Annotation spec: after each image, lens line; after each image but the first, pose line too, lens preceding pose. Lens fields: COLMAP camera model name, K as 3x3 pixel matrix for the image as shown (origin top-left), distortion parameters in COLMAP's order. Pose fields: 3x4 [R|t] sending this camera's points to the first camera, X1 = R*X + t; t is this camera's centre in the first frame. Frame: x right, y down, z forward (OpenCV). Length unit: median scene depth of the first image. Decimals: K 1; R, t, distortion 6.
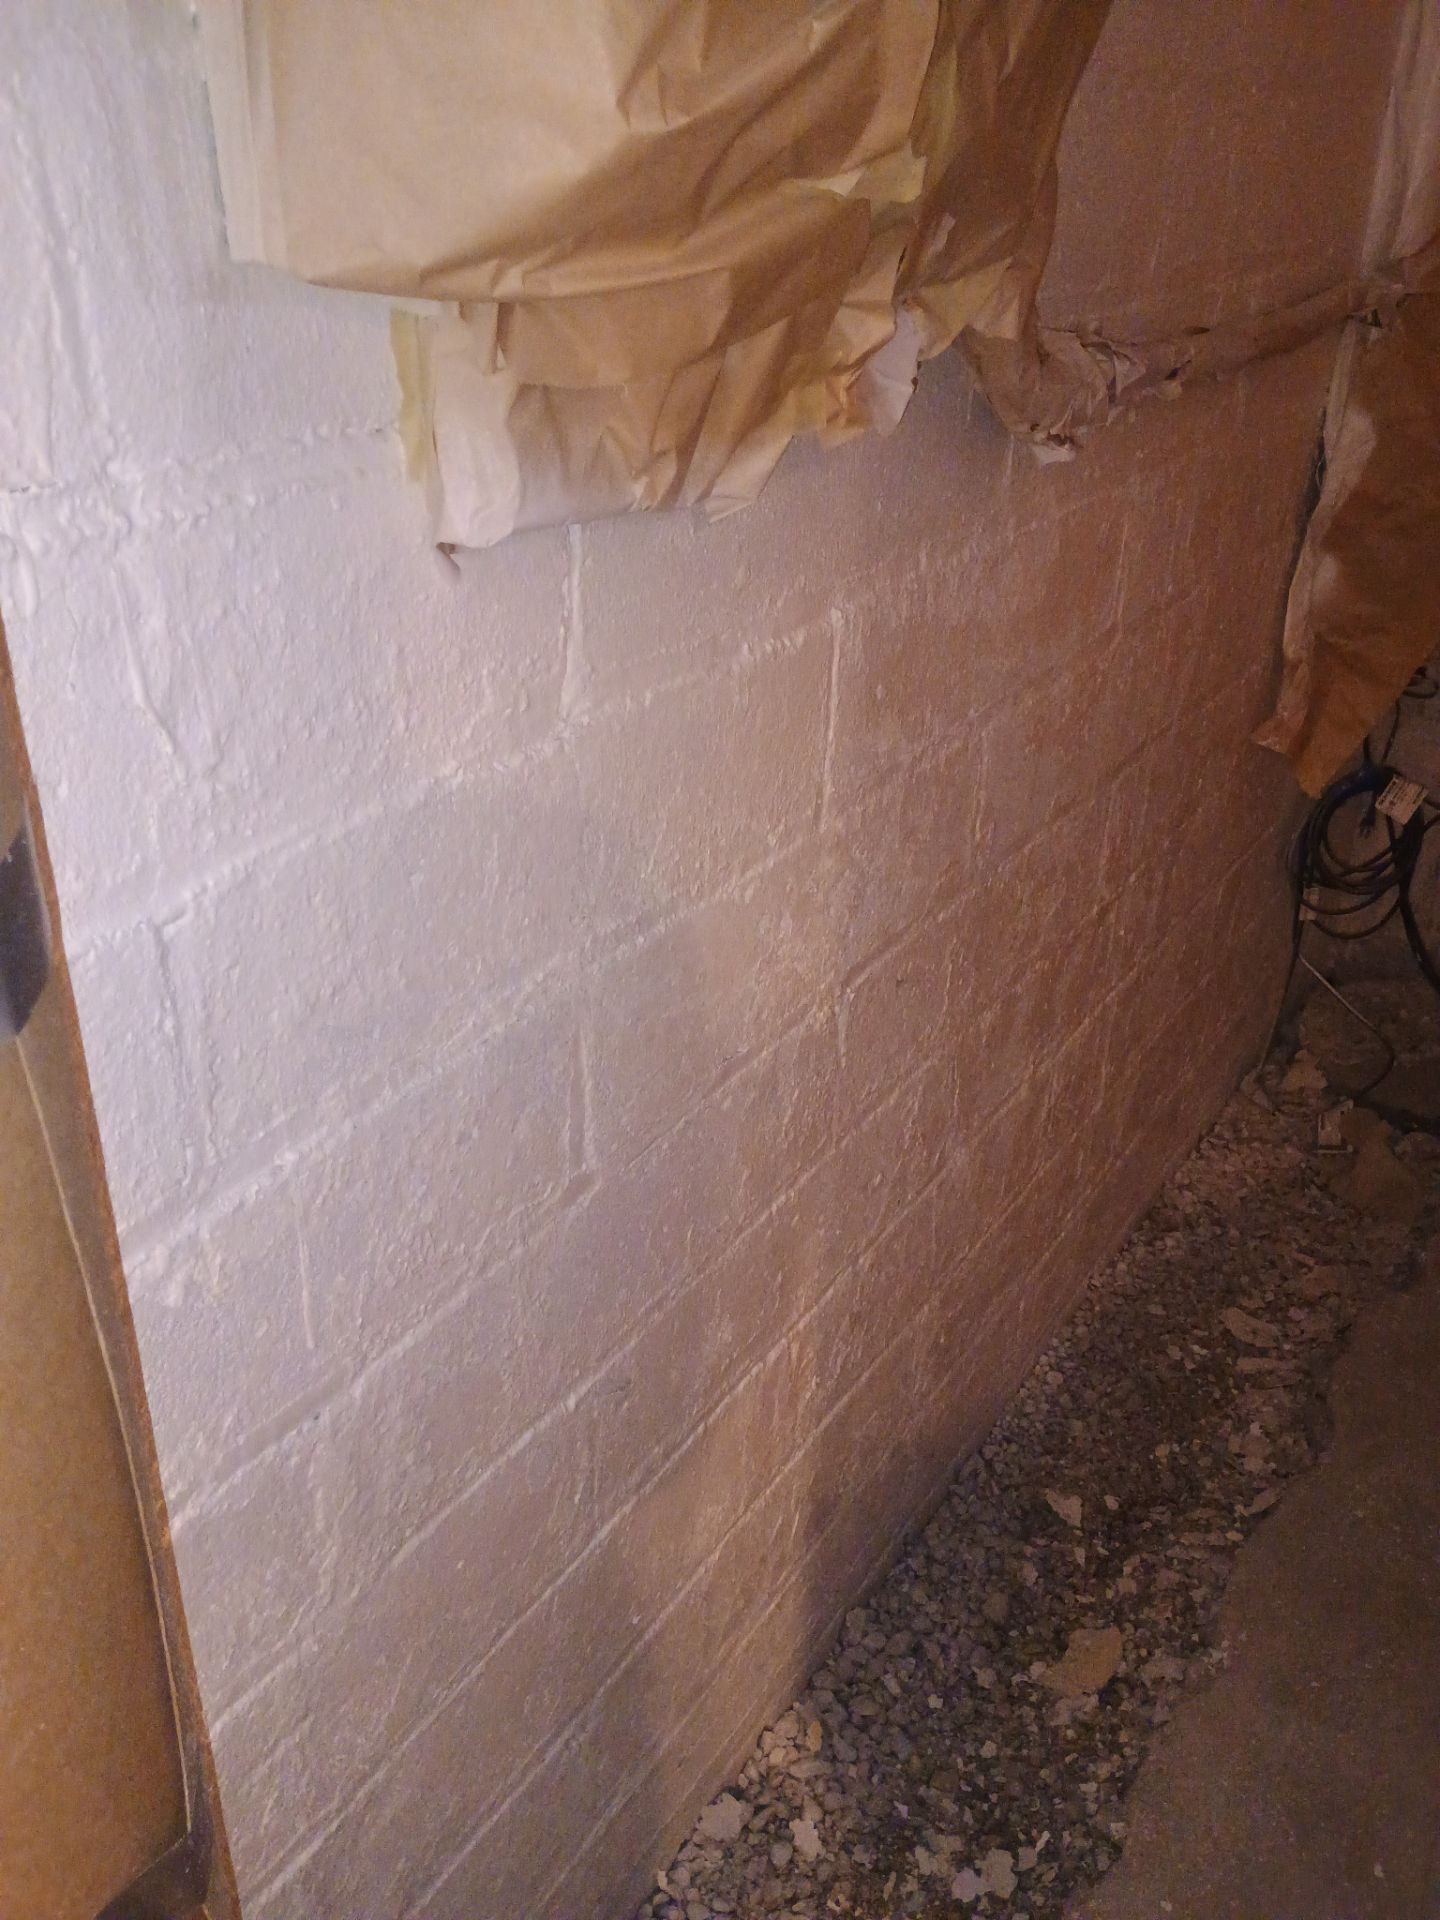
lens RADIAL K [[1656.3, 0, 696.0], [0, 1656.3, 967.1], [0, 0, 1]] dist [0.064378, -0.086198]
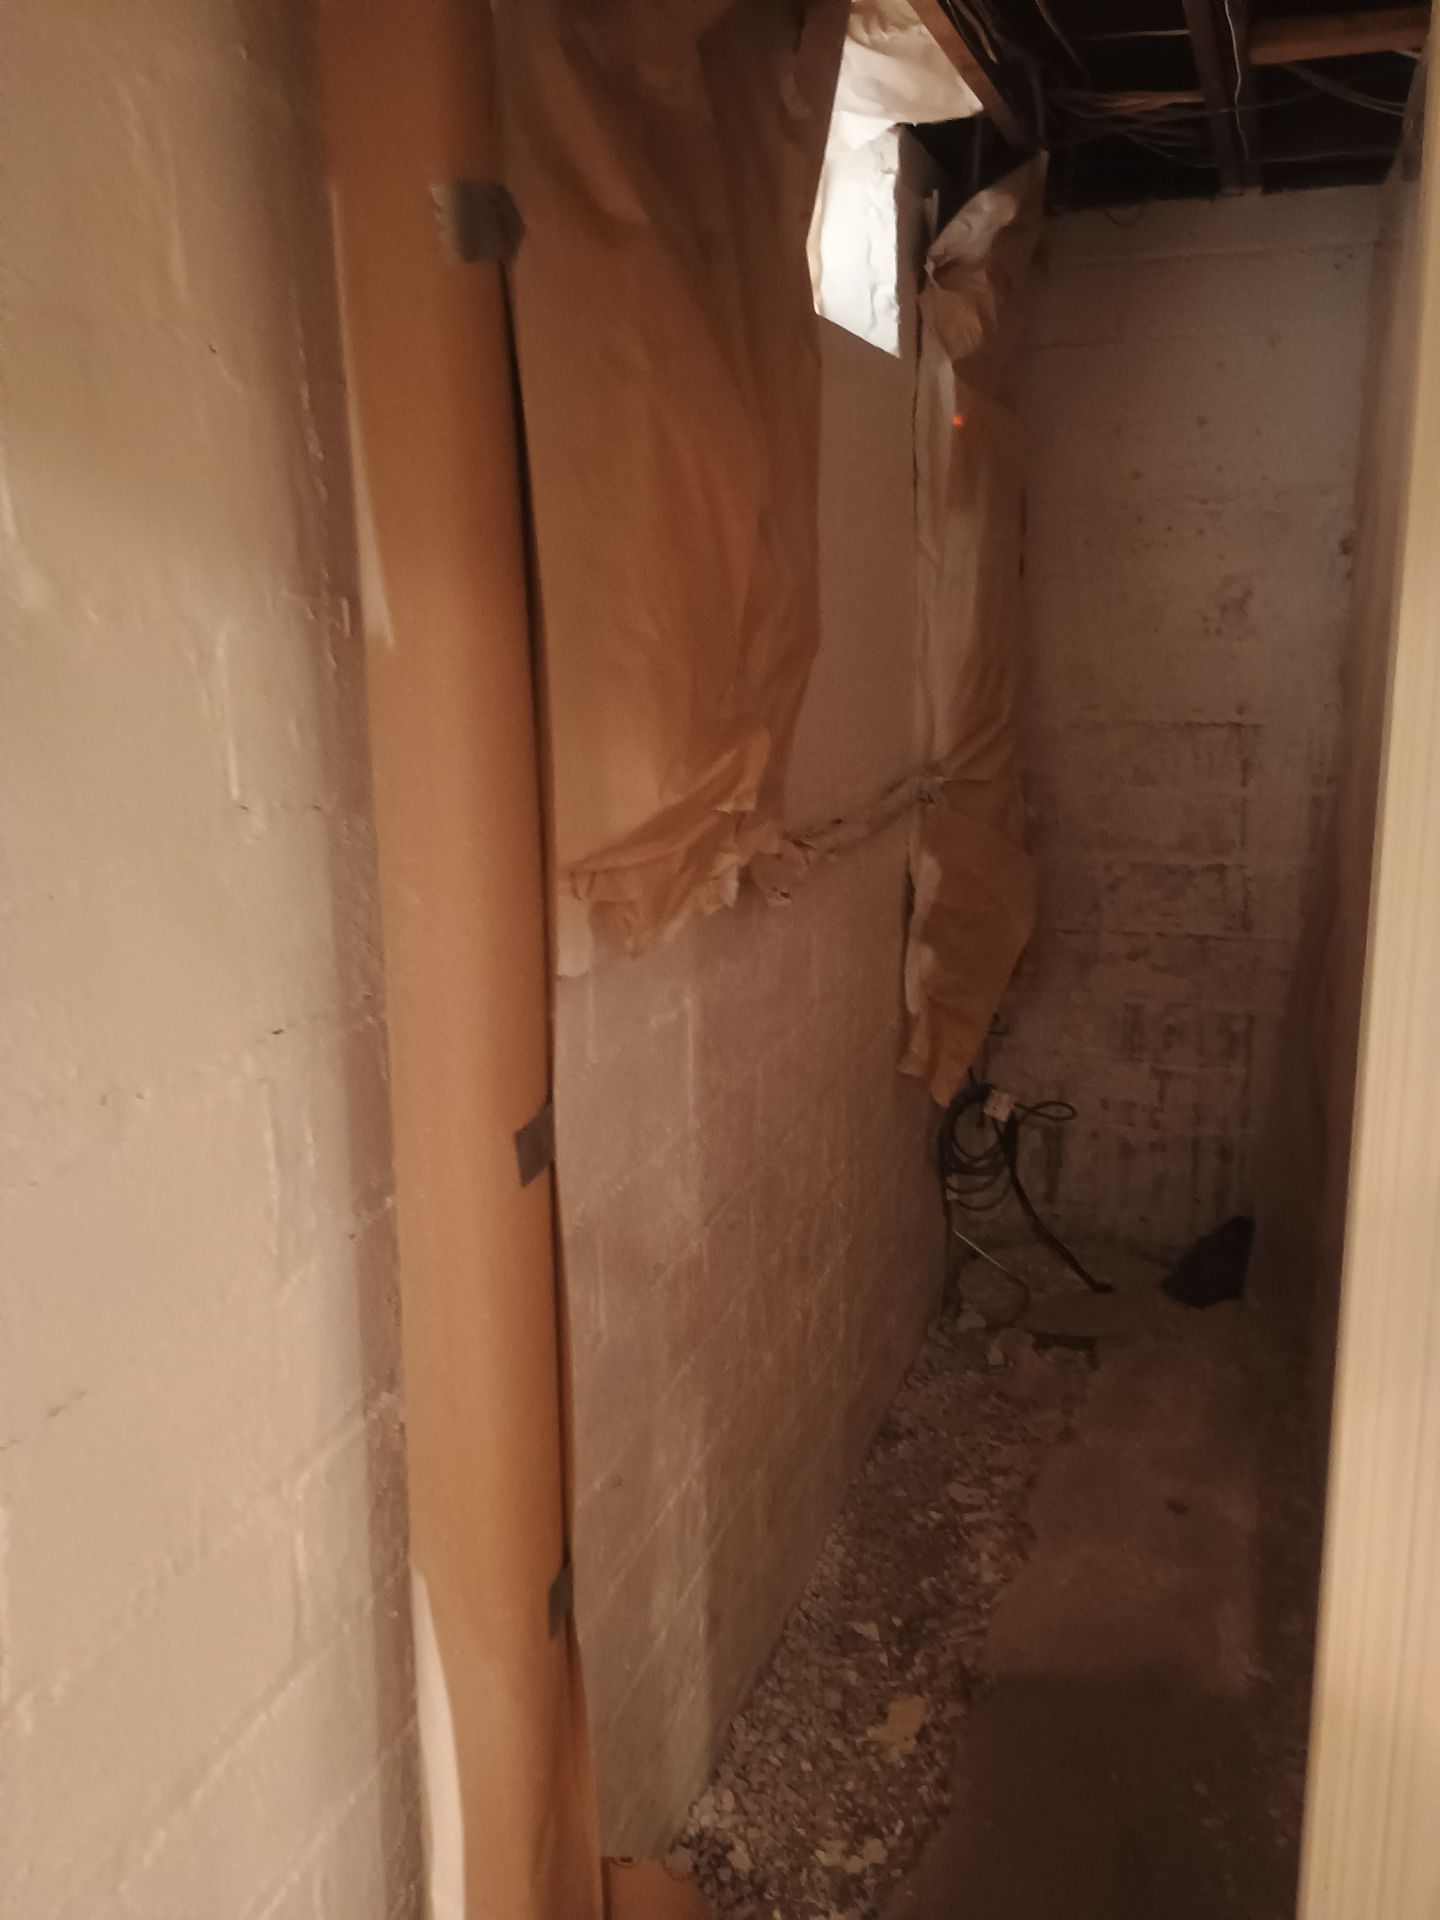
lens RADIAL K [[1651.6, 0, 706.1], [0, 1651.6, 977.4], [0, 0, 1]] dist [0.065628, -0.082727]
pose [[0.968305, -0.084336, 0.235100, -0.186932], [0.137419, 0.965886, -0.219501, 0.091634], [-0.208568, 0.244852, 0.946862, -0.406236]]
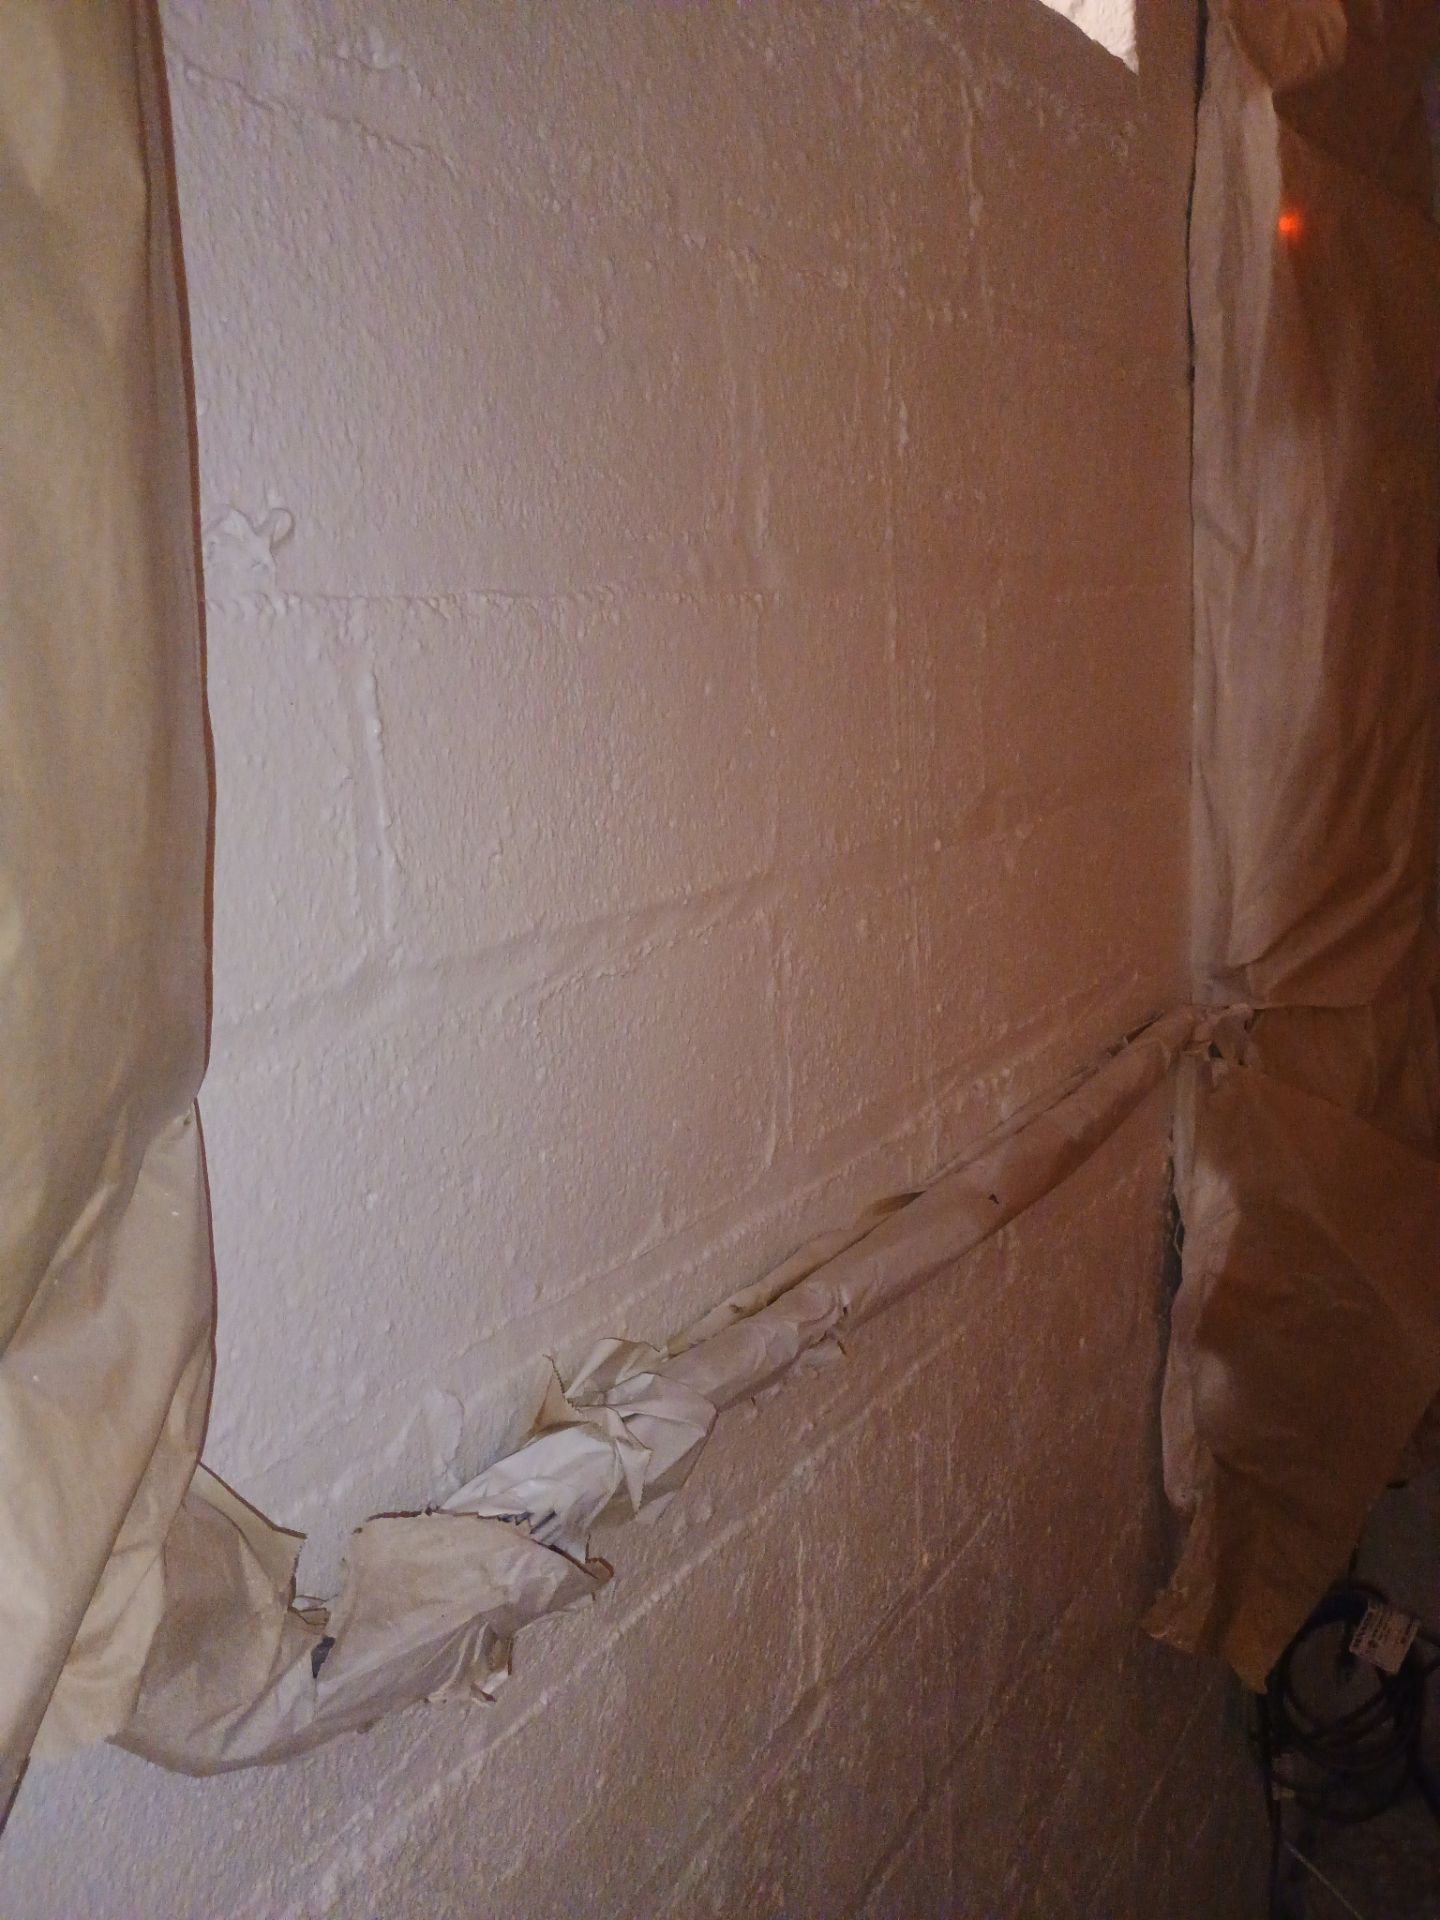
lens RADIAL K [[1656.3, 0, 696.0], [0, 1656.3, 967.1], [0, 0, 1]] dist [0.064378, -0.086198]
pose [[0.998295, -0.058362, -0.001159, 0.197291], [0.055817, 0.960207, -0.273655, -0.253598], [0.017084, 0.273123, 0.961827, 0.317482]]
